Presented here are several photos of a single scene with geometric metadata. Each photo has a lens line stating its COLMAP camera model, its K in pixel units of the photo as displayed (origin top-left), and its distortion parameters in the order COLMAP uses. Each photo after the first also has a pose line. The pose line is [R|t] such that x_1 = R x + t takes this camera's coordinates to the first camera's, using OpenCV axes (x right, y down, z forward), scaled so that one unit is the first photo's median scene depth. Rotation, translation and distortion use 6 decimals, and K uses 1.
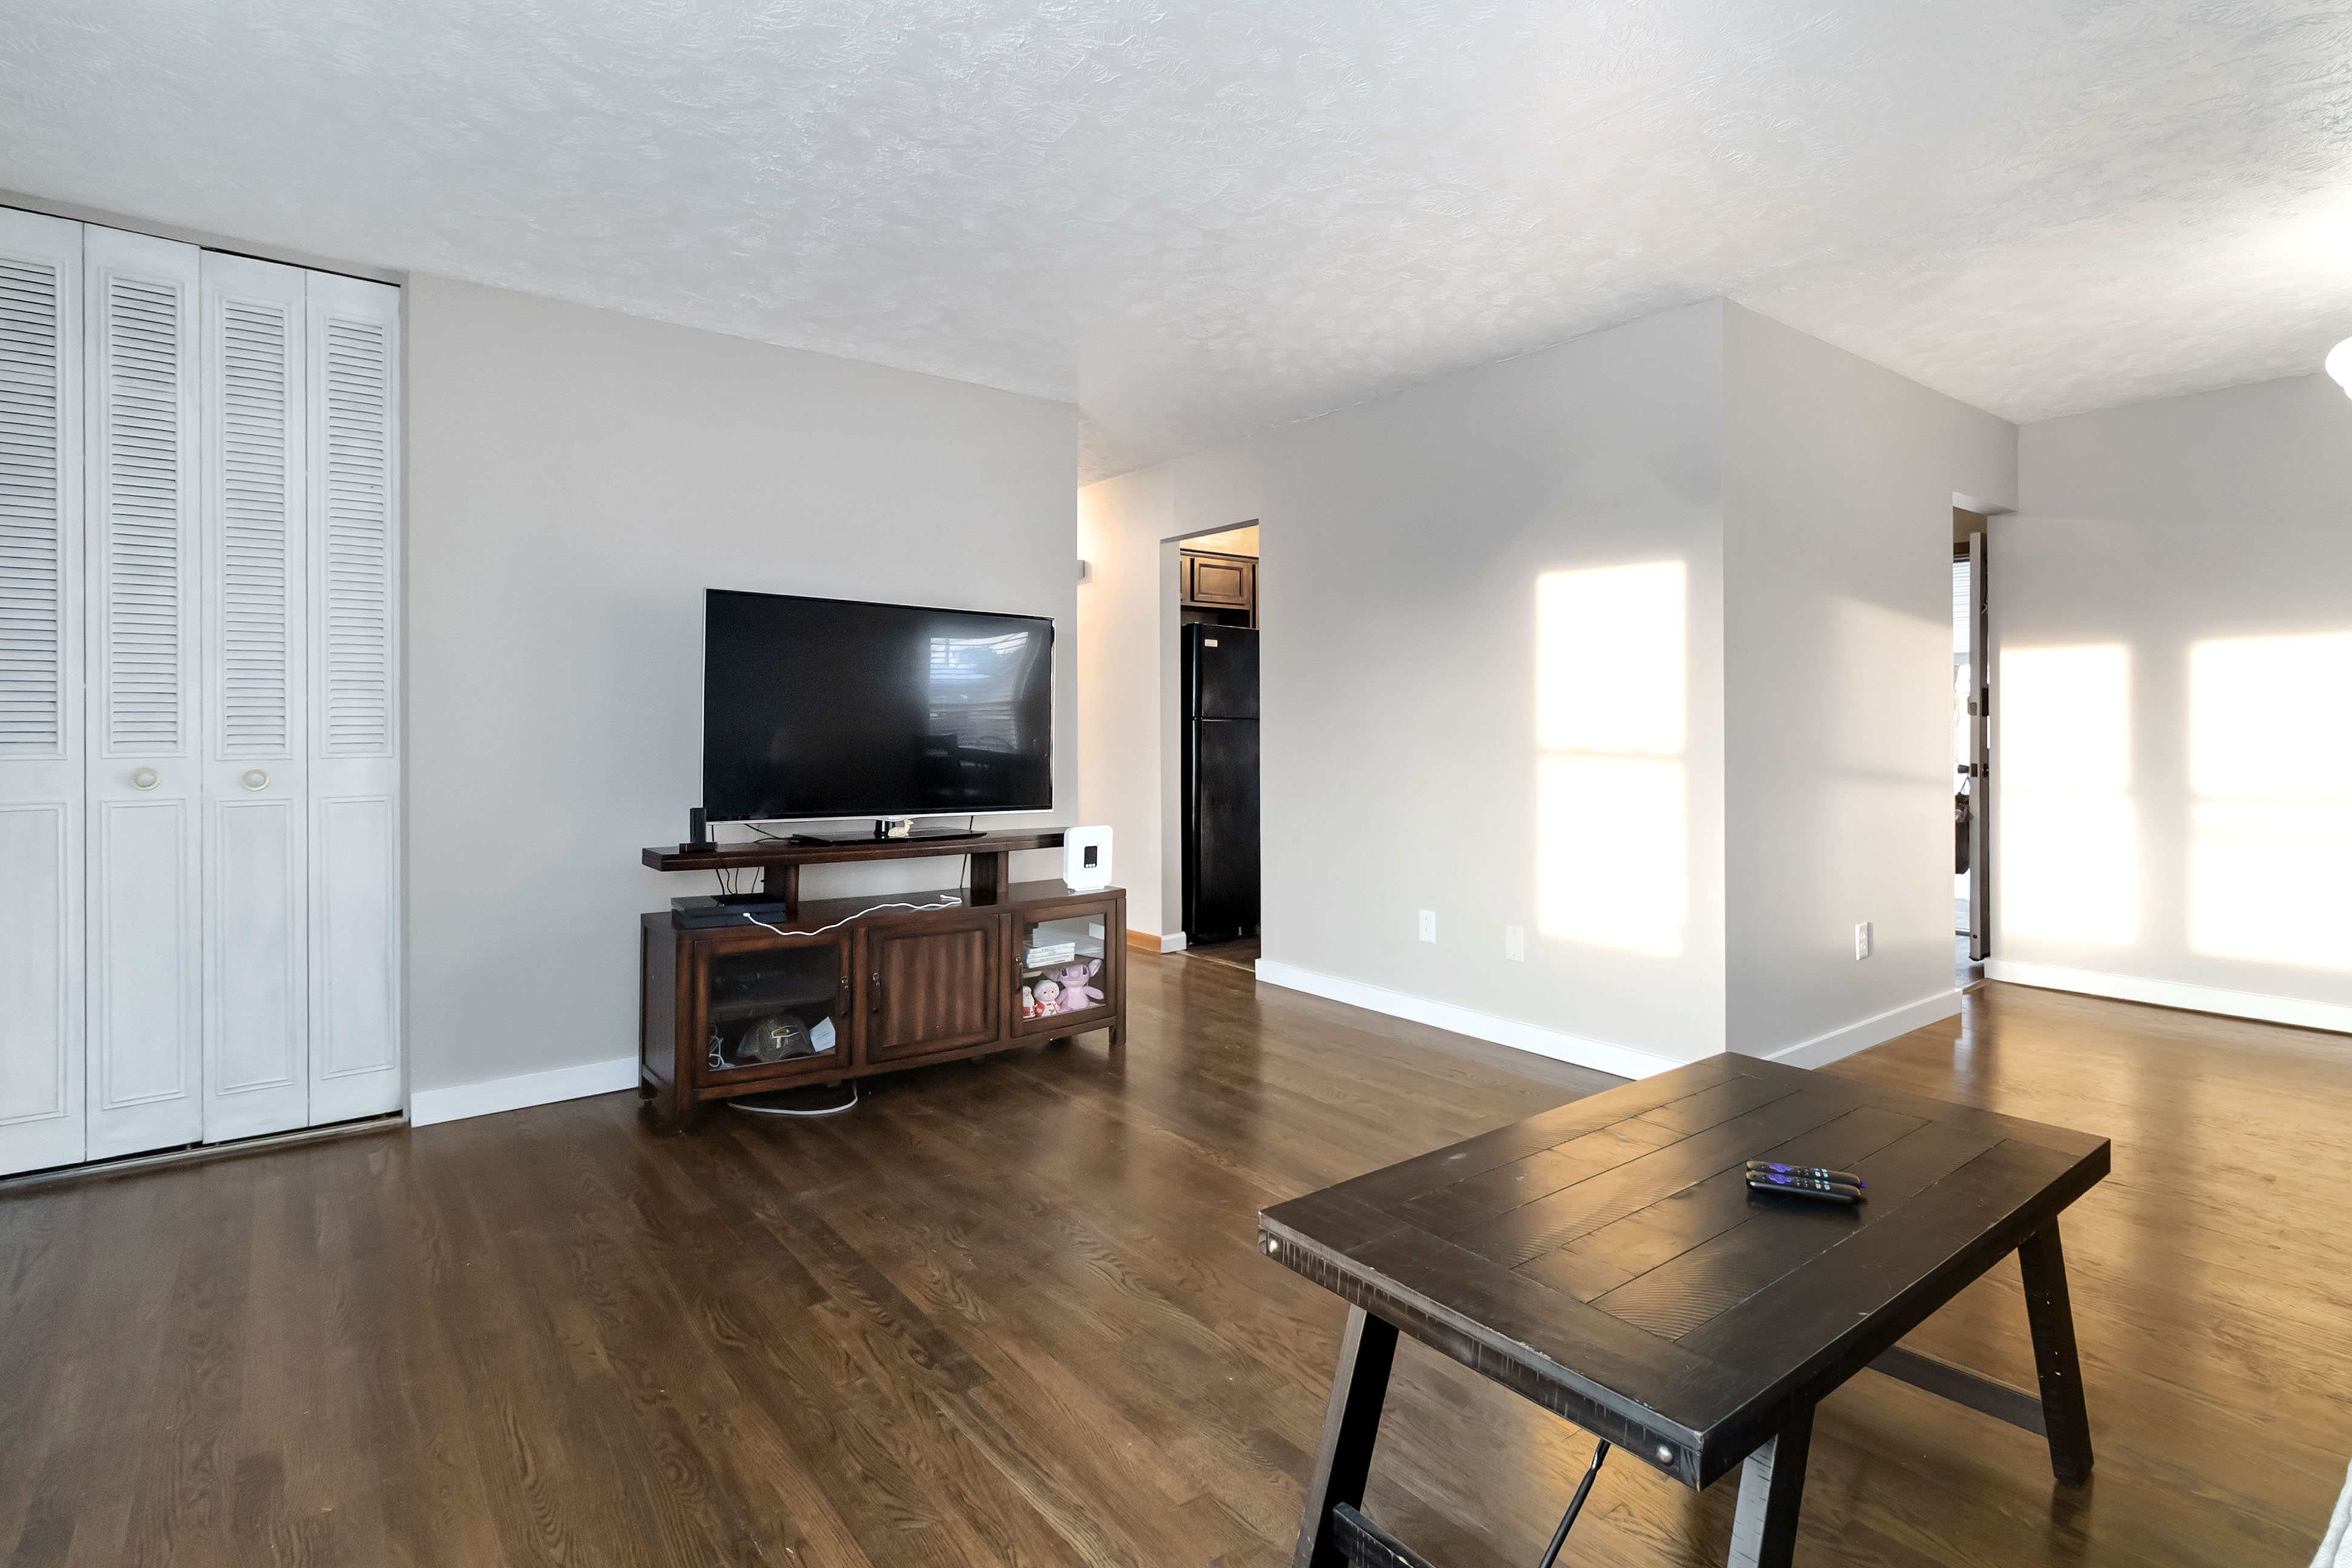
lens RADIAL K [[1160.8, 0, 1173.3], [0, 1160.8, 739.3], [0, 0, 1]] dist [0.004302, -0.002109]
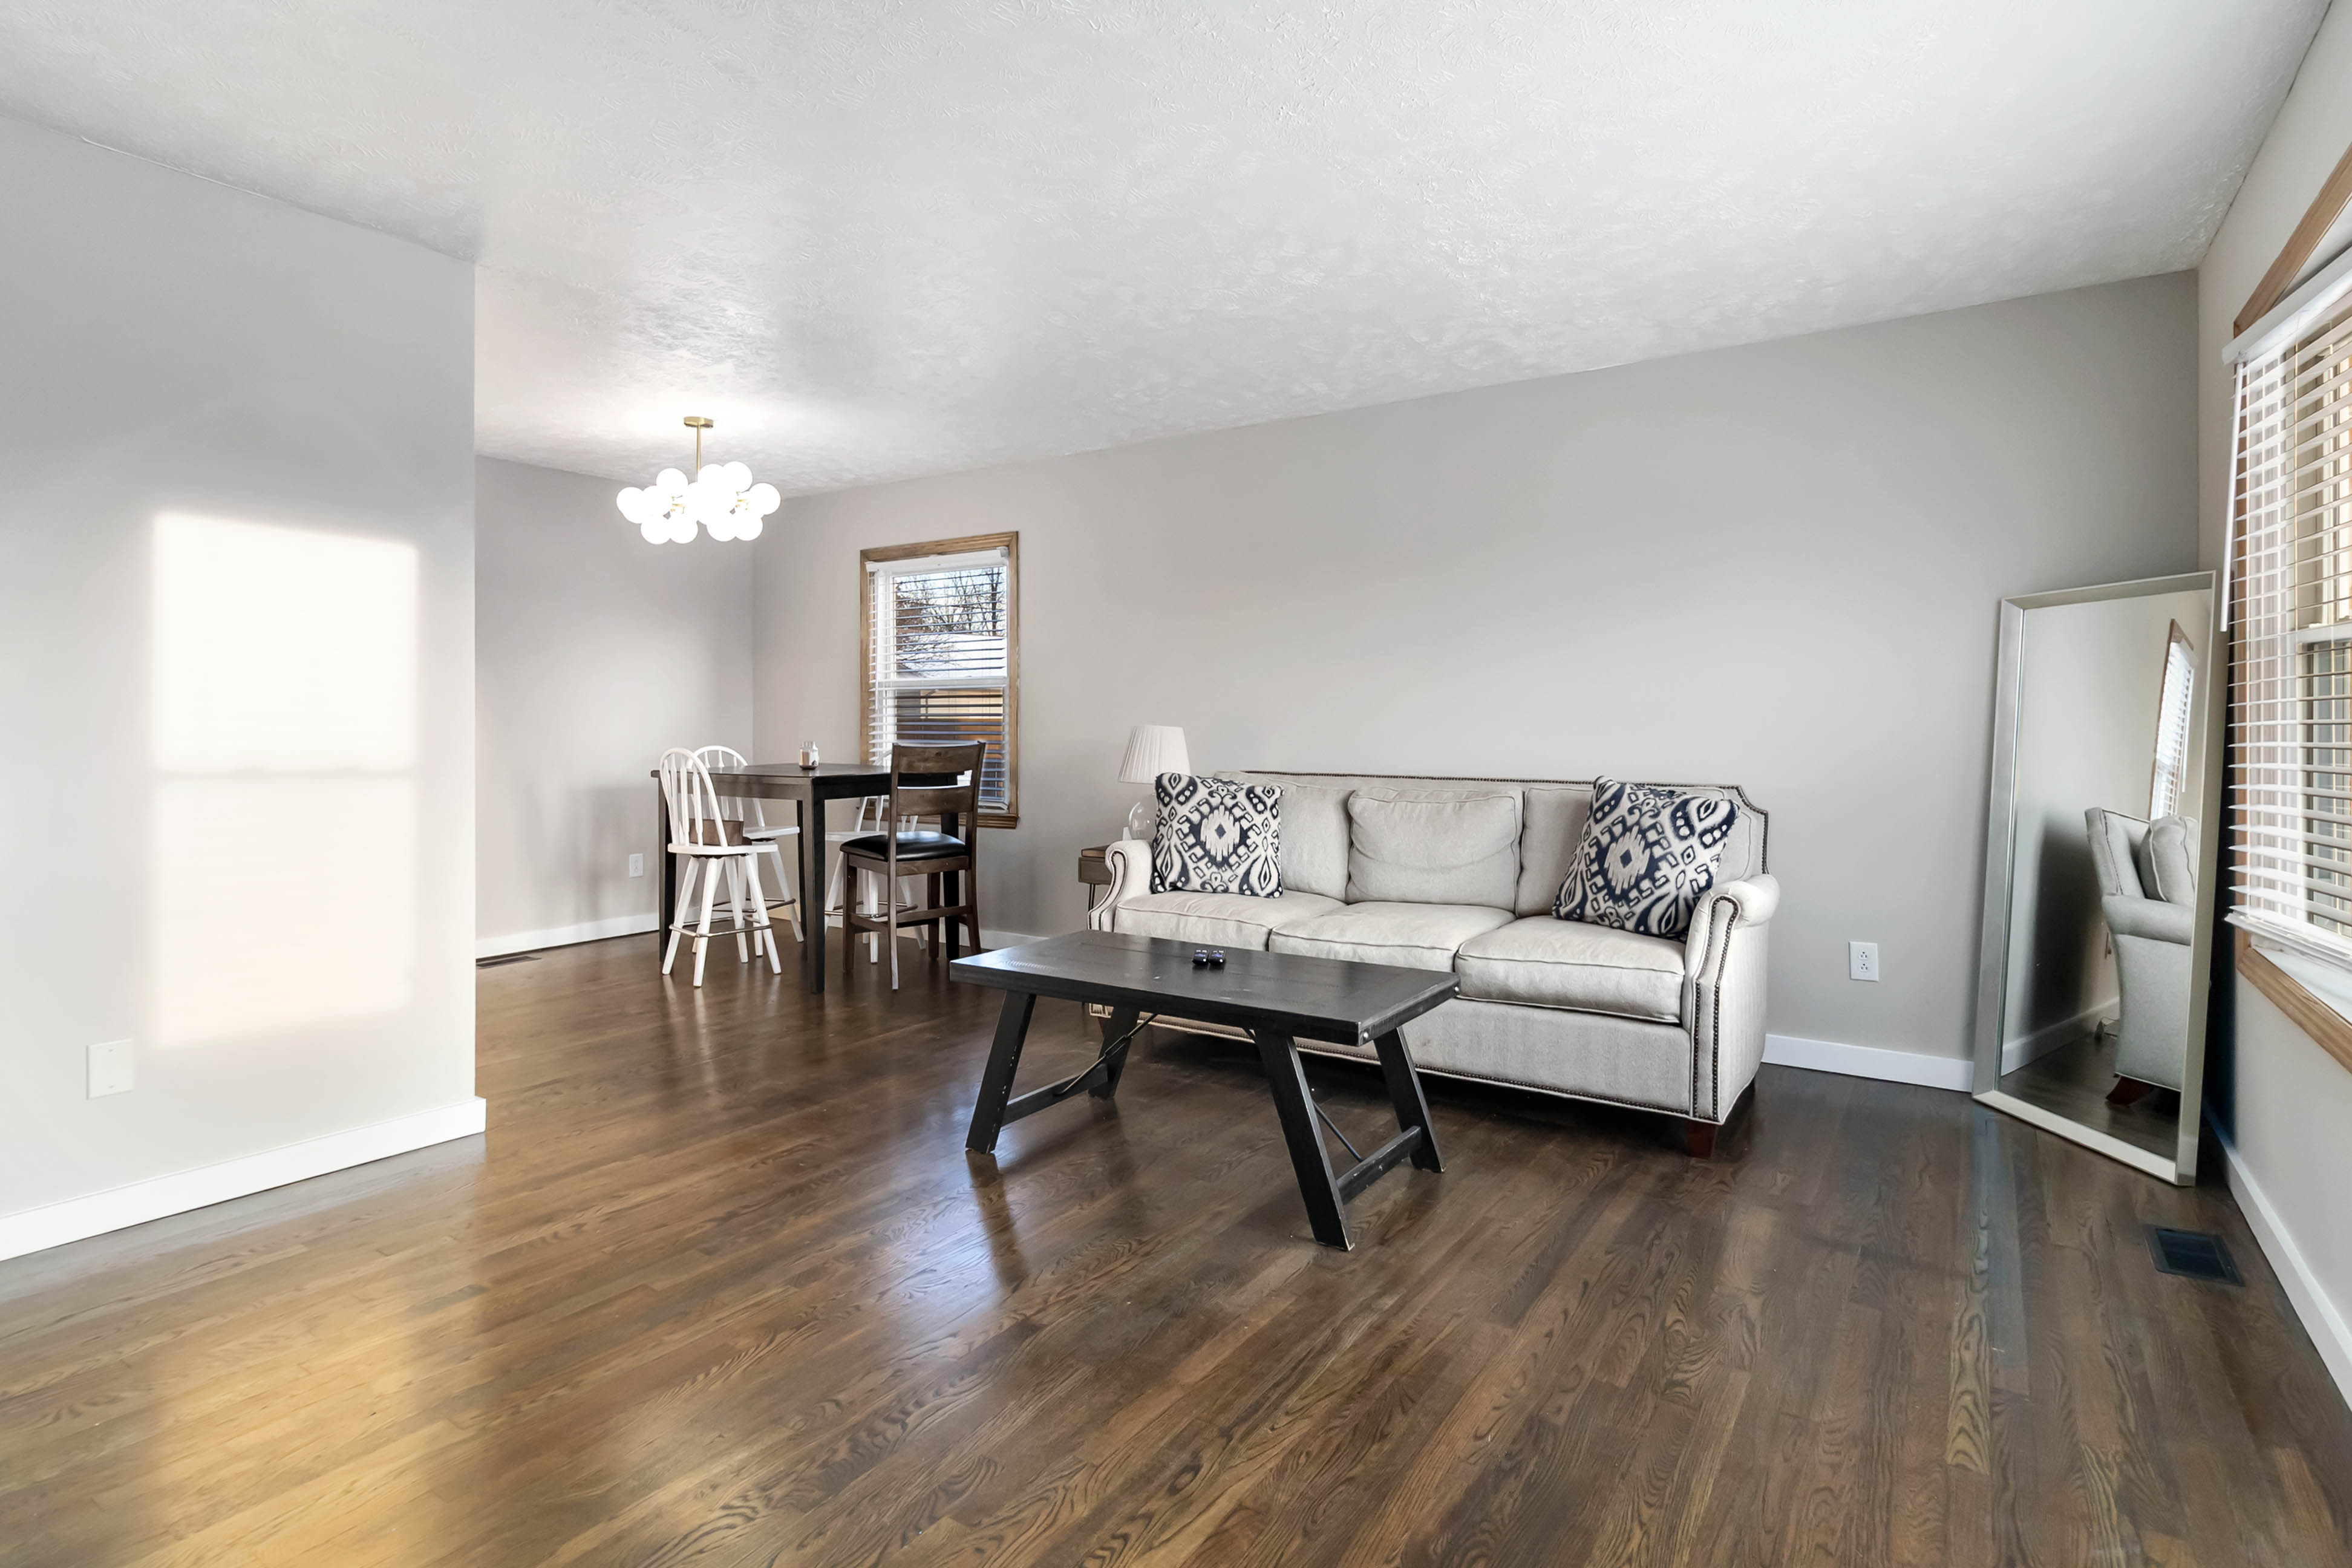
lens RADIAL K [[1160.8, 0, 1199.5], [0, 1160.8, 715.0], [0, 0, 1]] dist [0.004302, -0.002109]
pose [[-0.331027, 0.011804, 0.943548, -0.852691], [0.009884, 0.999910, -0.009041, -0.017182], [-0.943570, 0.006333, -0.331114, 1.048004]]
